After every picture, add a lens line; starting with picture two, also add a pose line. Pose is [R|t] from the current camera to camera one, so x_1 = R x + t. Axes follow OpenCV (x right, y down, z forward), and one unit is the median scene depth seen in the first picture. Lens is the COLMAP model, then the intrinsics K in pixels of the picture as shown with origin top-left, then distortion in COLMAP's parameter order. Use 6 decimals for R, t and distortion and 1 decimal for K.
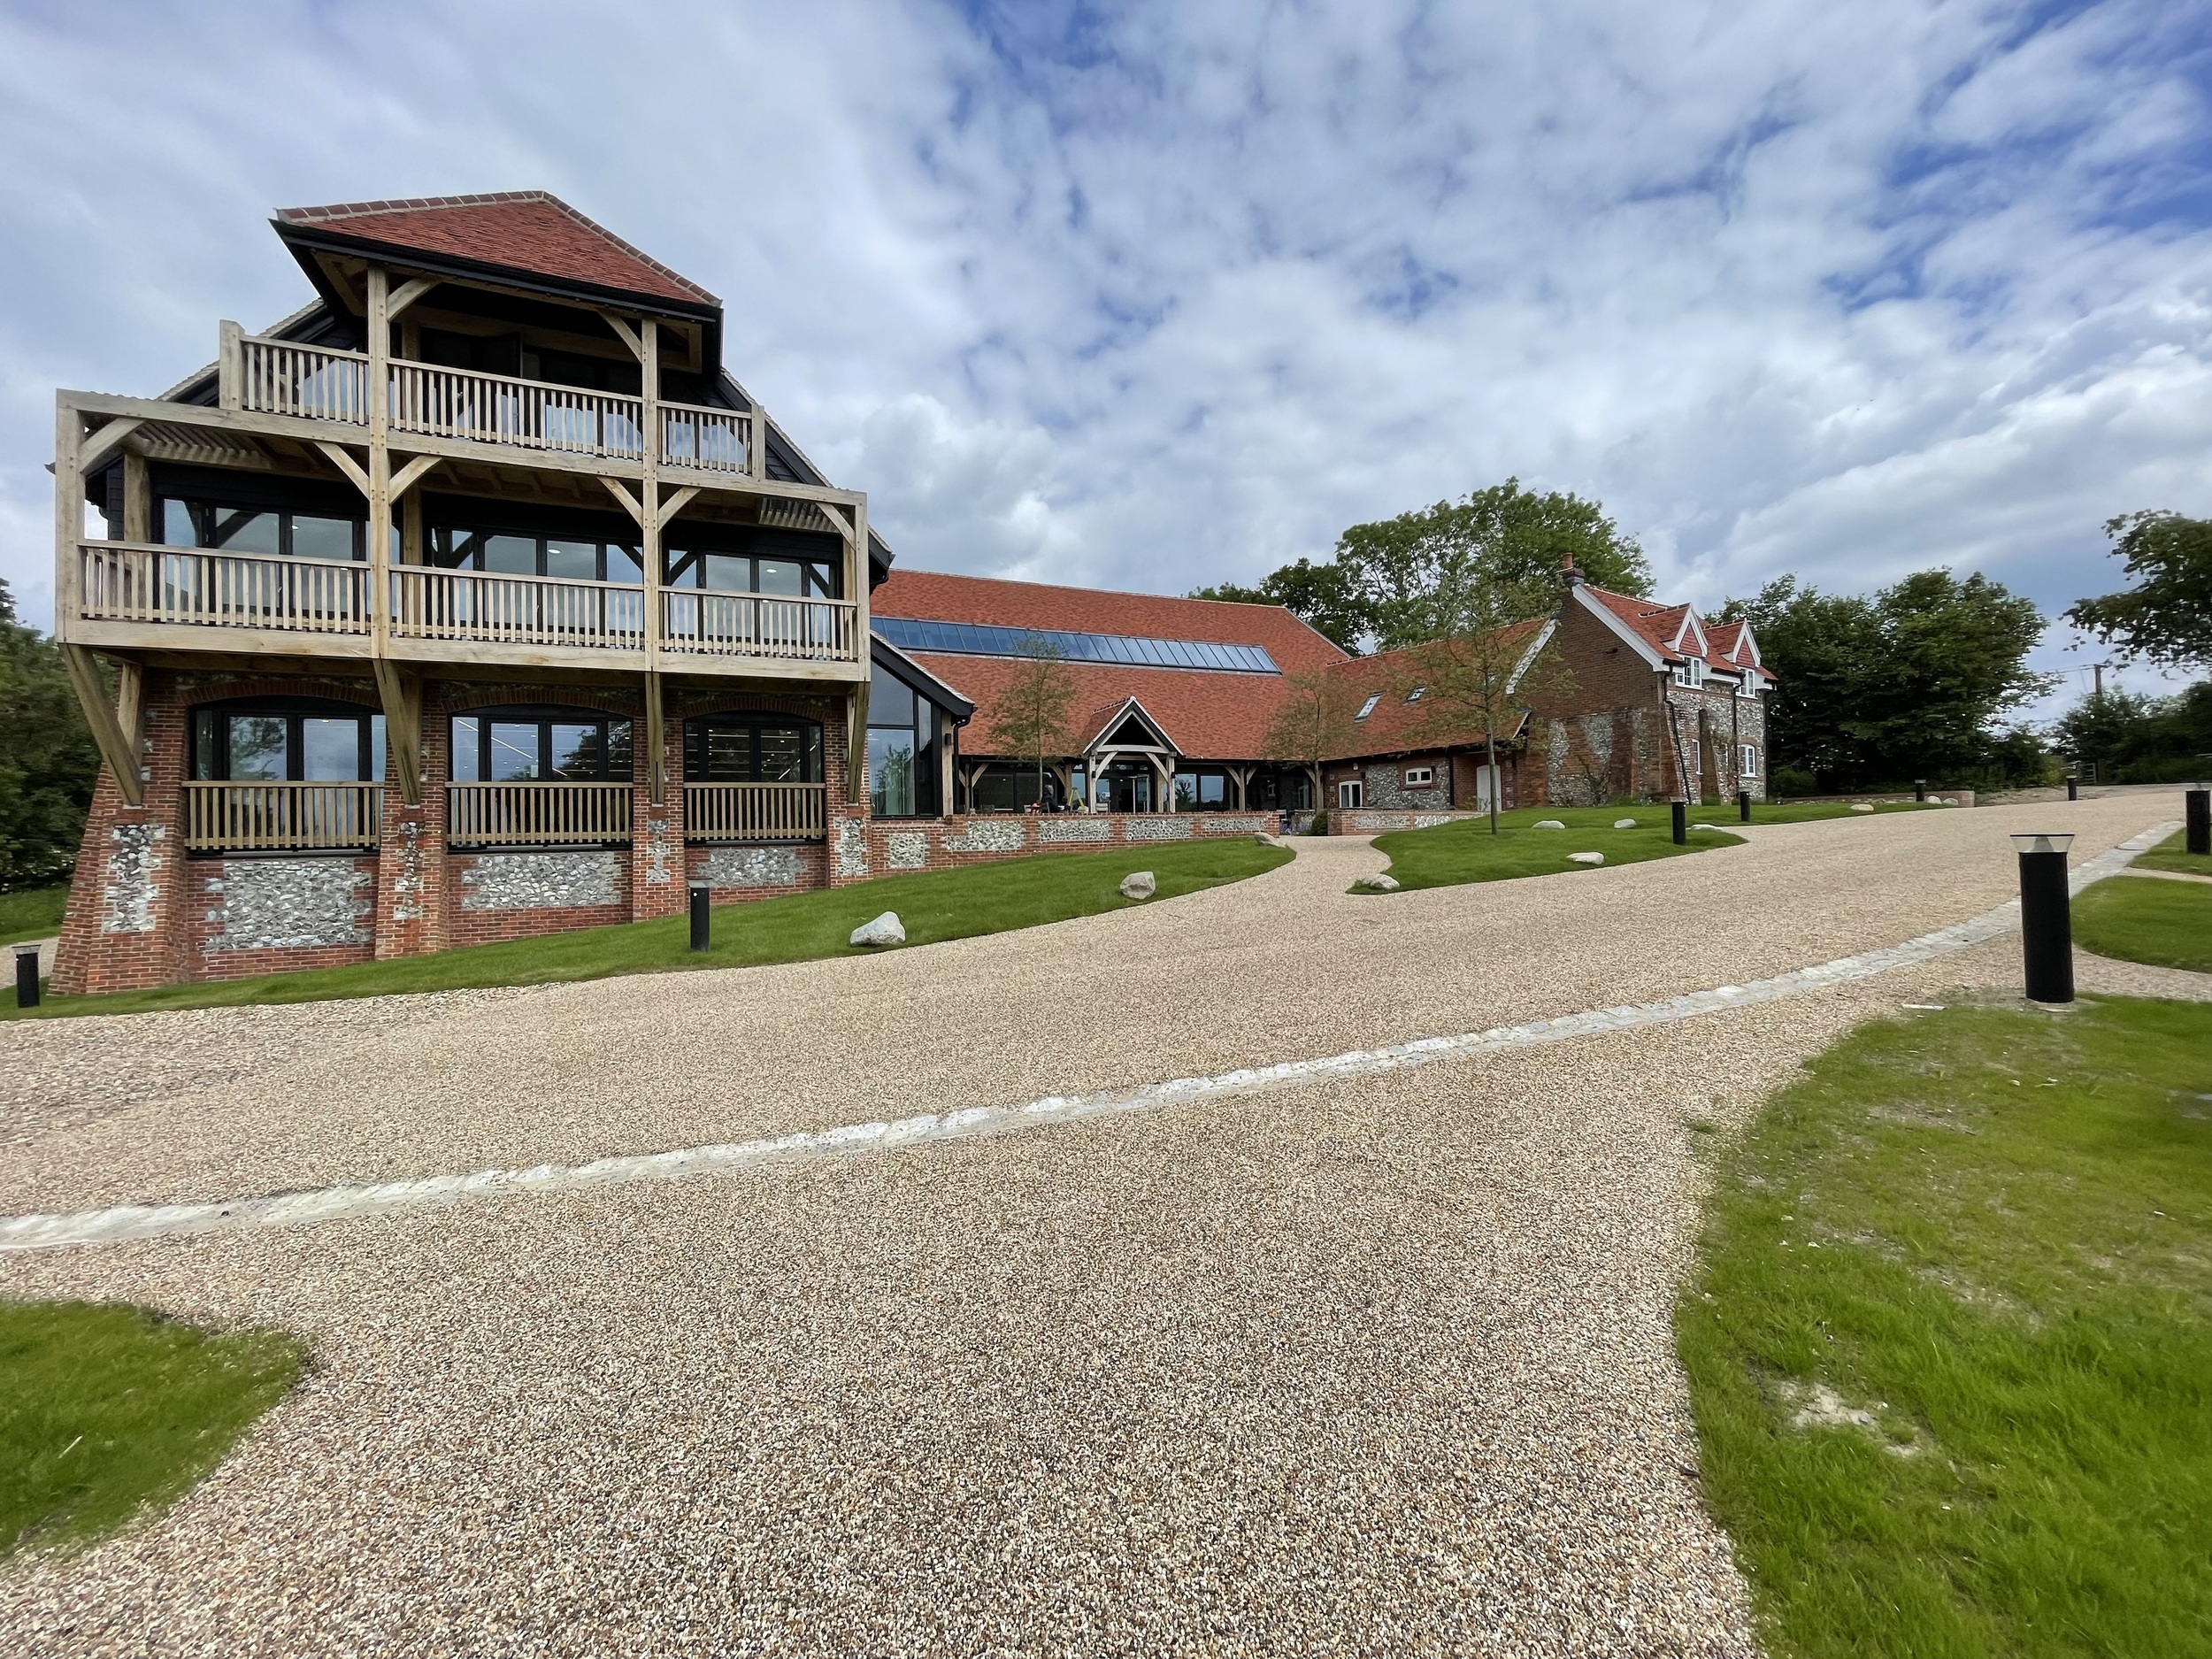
lens RADIAL K [[890.5, 0, 1105.0], [0, 890.5, 824.6], [0, 0, 1]] dist [0.000217, -0.000120]
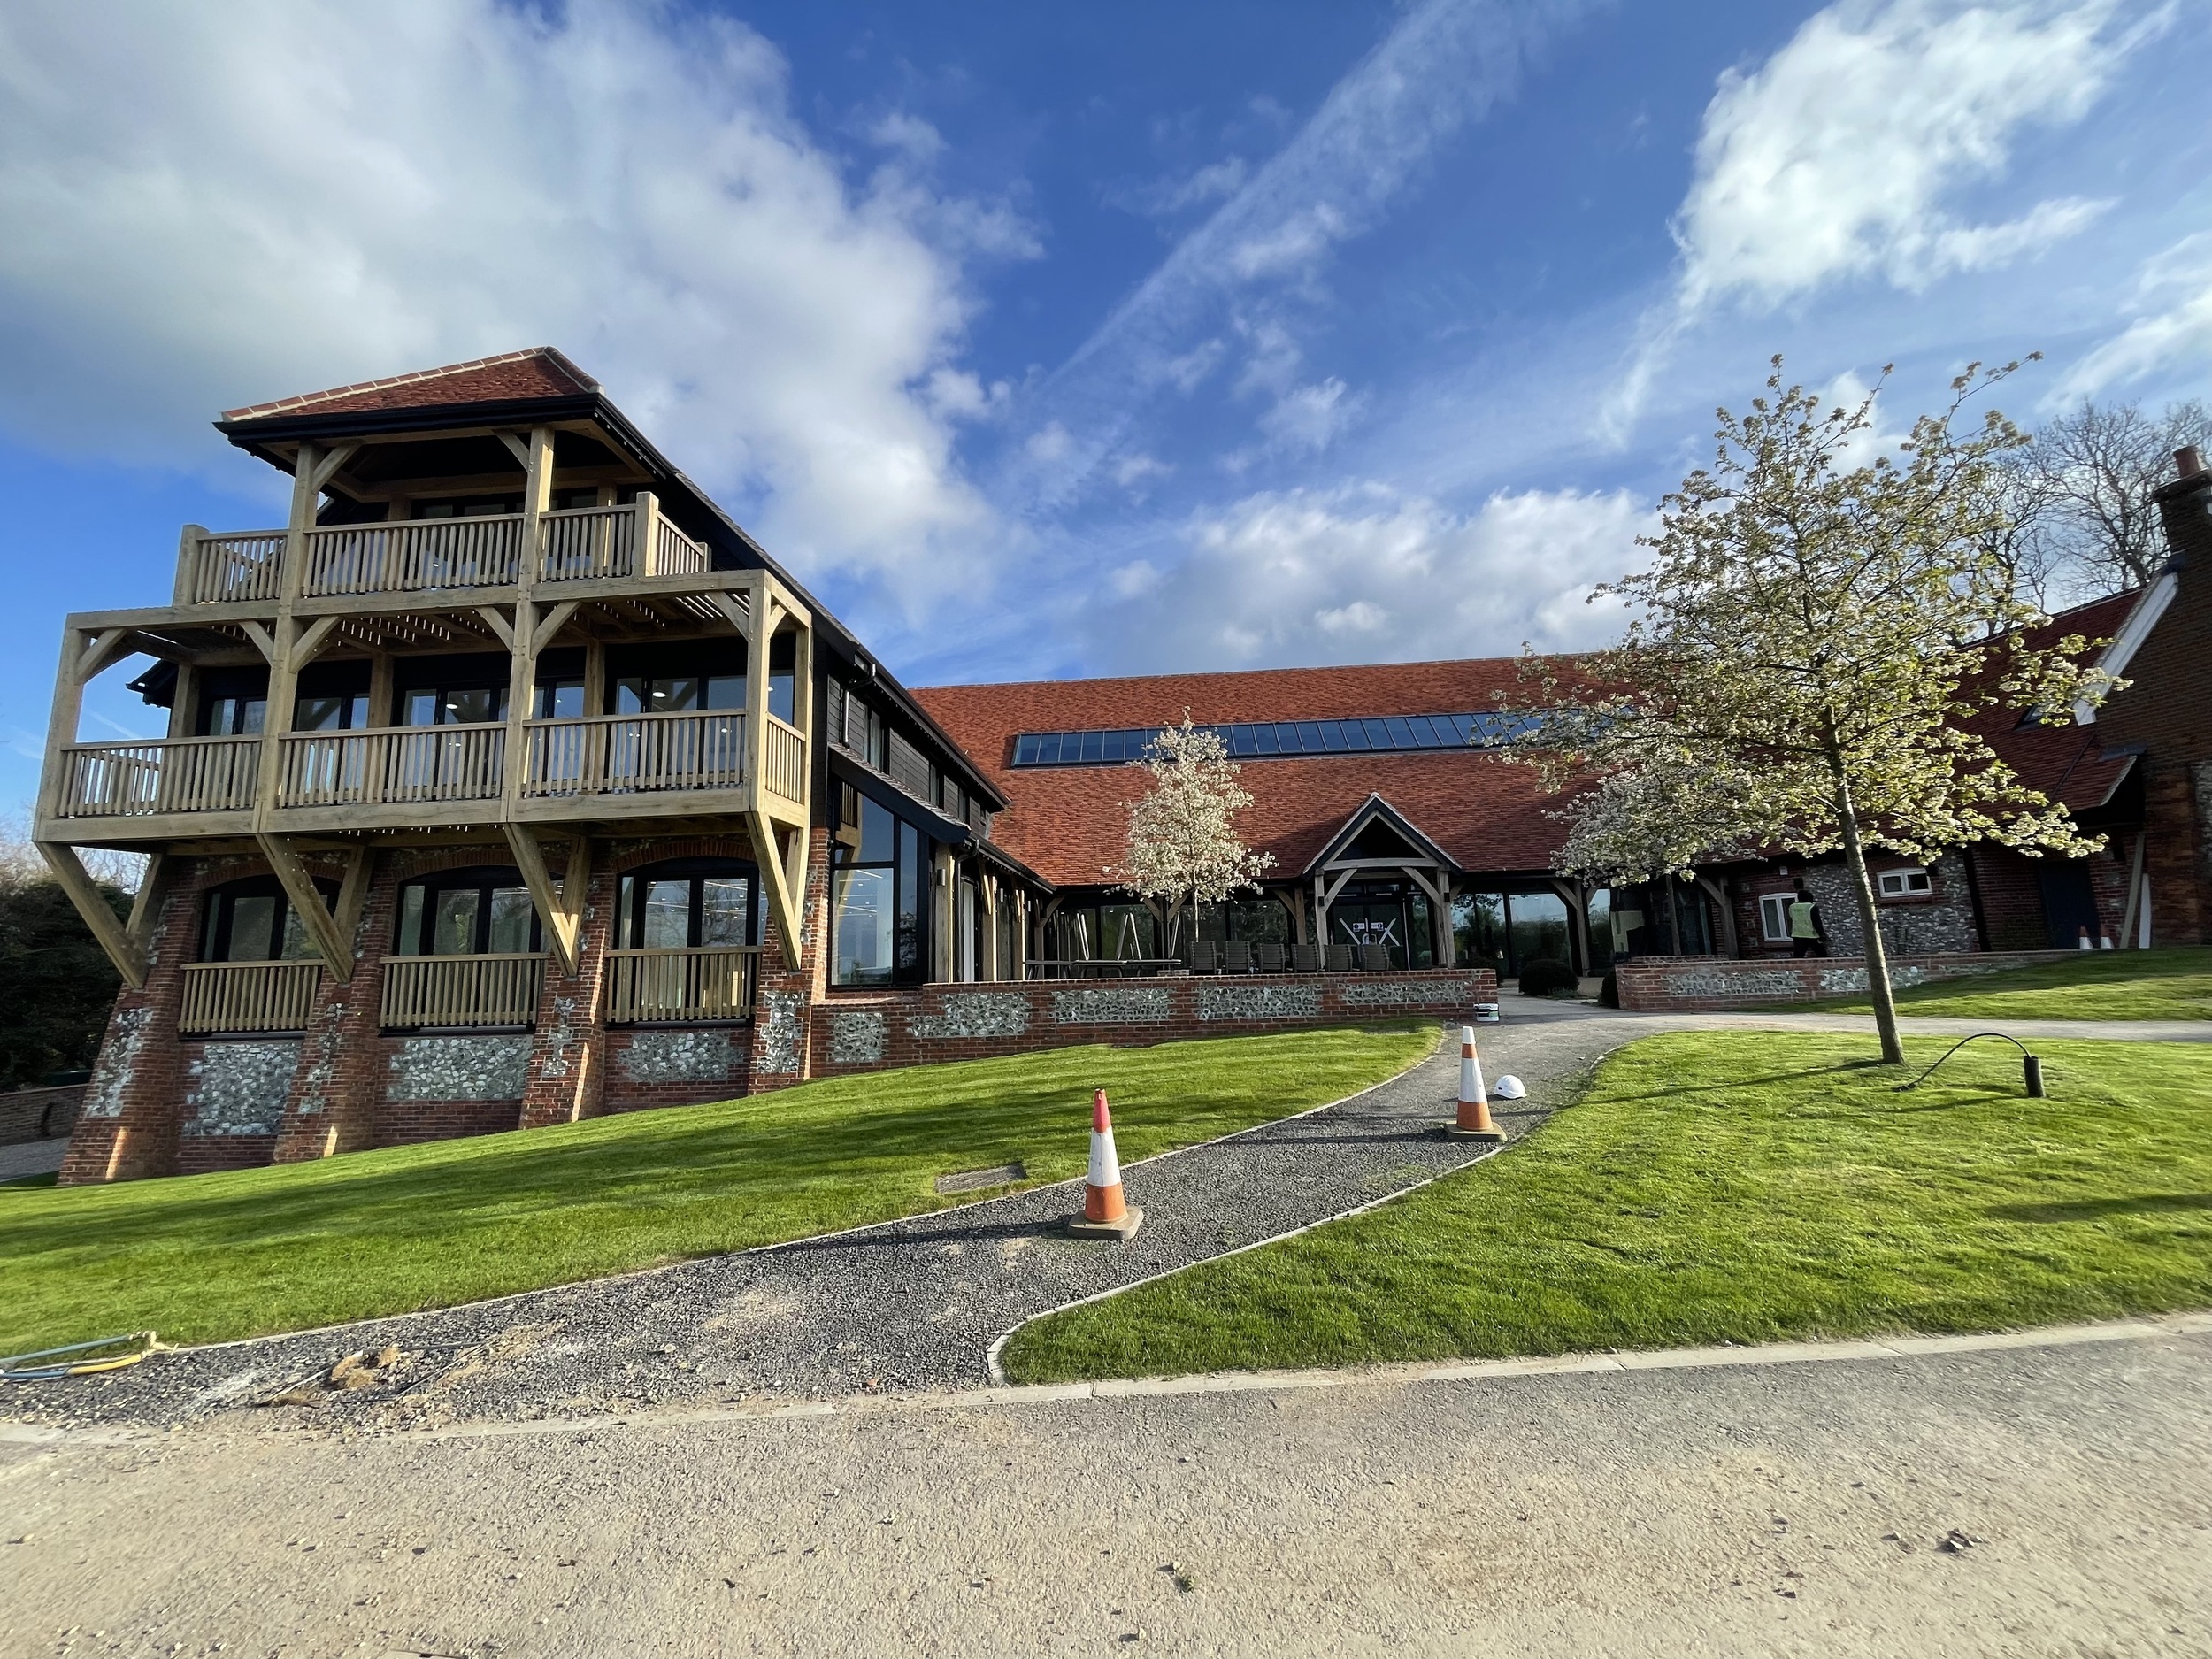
lens RADIAL K [[890.5, 0, 1106.3], [0, 890.5, 825.2], [0, 0, 1]] dist [0.000217, -0.000120]
pose [[0.883685, -0.074295, -0.462148, 0.353729], [0.015328, 0.991387, -0.130067, -0.051587], [0.467831, 0.107854, 0.877213, 0.518053]]
